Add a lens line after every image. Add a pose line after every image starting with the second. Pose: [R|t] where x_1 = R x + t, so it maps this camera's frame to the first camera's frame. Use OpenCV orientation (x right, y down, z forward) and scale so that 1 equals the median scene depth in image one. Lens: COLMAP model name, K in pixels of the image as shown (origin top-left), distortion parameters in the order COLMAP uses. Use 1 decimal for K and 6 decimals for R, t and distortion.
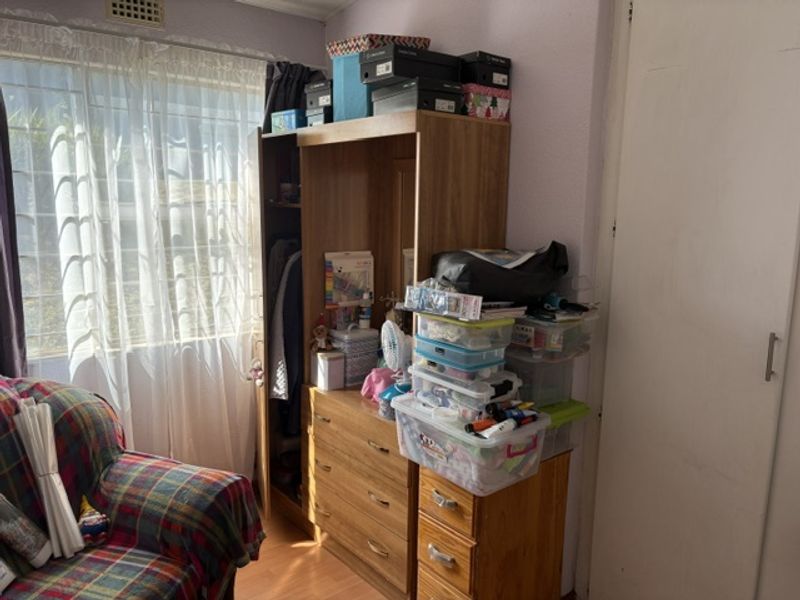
lens RADIAL K [[549.0, 0, 401.1], [0, 549.0, 297.0], [0, 0, 1]] dist [0.051377, -0.060842]
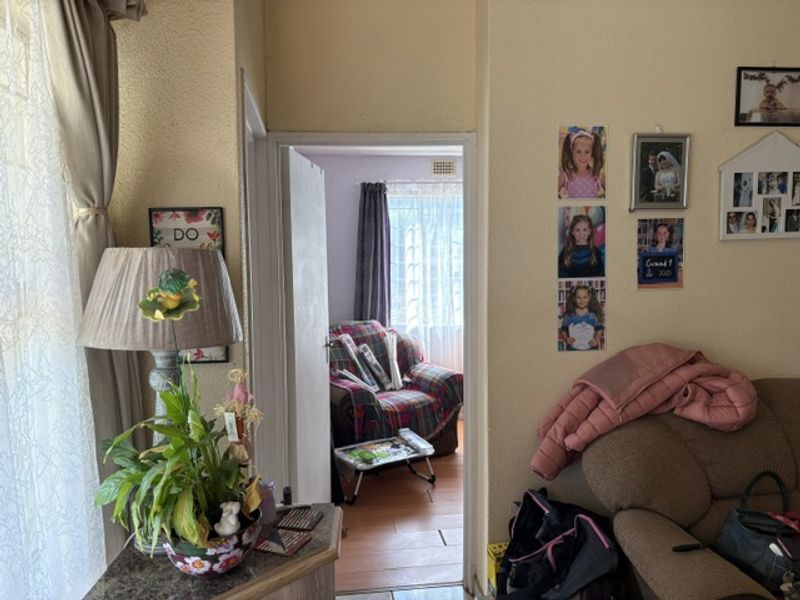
lens RADIAL K [[549.0, 0, 401.1], [0, 549.0, 297.0], [0, 0, 1]] dist [0.051377, -0.060842]
pose [[0.824387, 0.009719, -0.565943, 0.675347], [-0.070629, 0.993805, -0.085815, 0.196384], [0.561603, 0.110717, 0.819966, -0.895209]]
